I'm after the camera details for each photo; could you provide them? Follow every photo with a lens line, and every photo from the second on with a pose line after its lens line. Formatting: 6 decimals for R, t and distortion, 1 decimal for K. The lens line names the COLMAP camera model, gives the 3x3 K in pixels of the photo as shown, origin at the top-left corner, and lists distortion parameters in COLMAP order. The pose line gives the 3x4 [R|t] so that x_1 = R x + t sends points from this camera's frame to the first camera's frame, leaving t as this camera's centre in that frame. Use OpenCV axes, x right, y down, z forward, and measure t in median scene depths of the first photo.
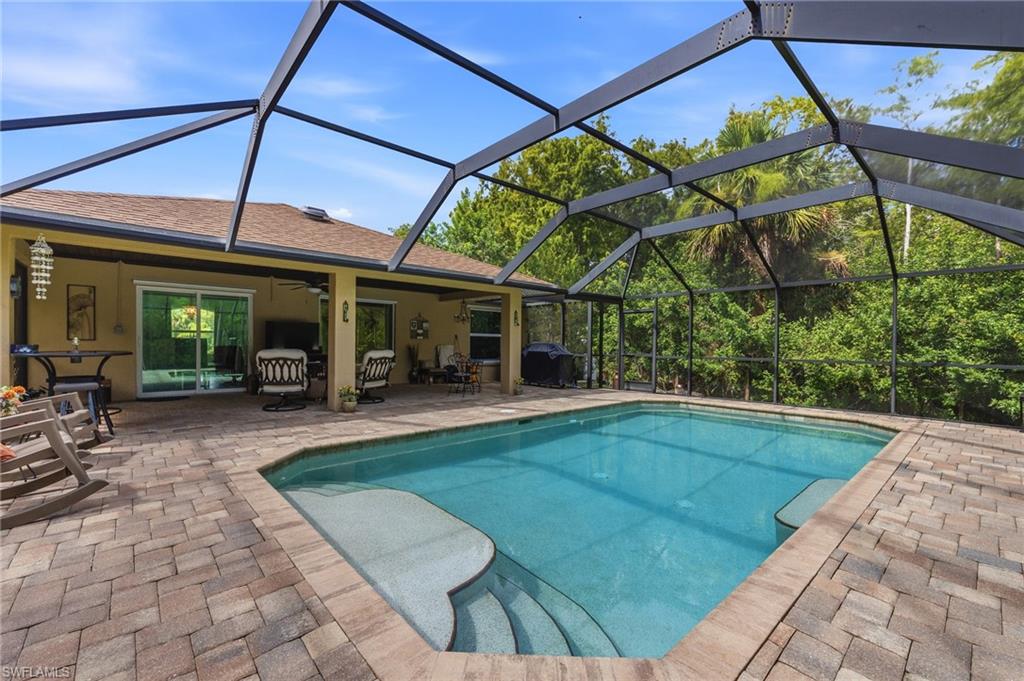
lens RADIAL K [[415.3, 0, 514.8], [0, 415.3, 343.6], [0, 0, 1]] dist [0.007477, -0.000364]
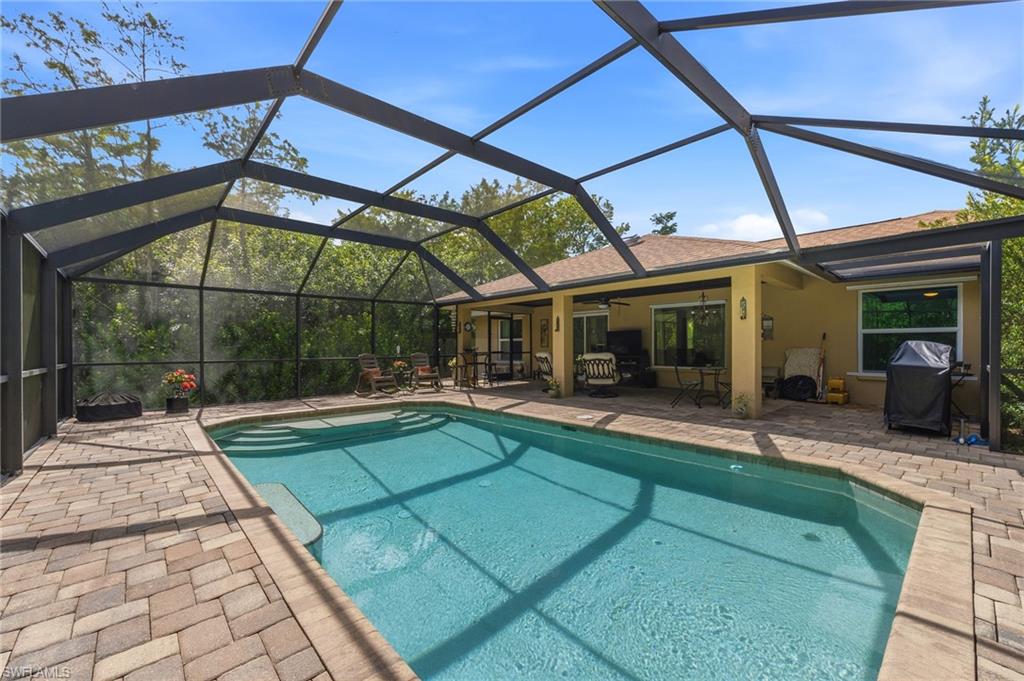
lens RADIAL K [[415.3, 0, 516.6], [0, 415.3, 348.9], [0, 0, 1]] dist [0.007477, -0.000364]
pose [[0.010655, -0.011634, -0.999876, 0.796397], [0.009234, 0.999891, -0.011536, 0.015043], [0.999901, -0.009110, 0.010762, 0.720750]]
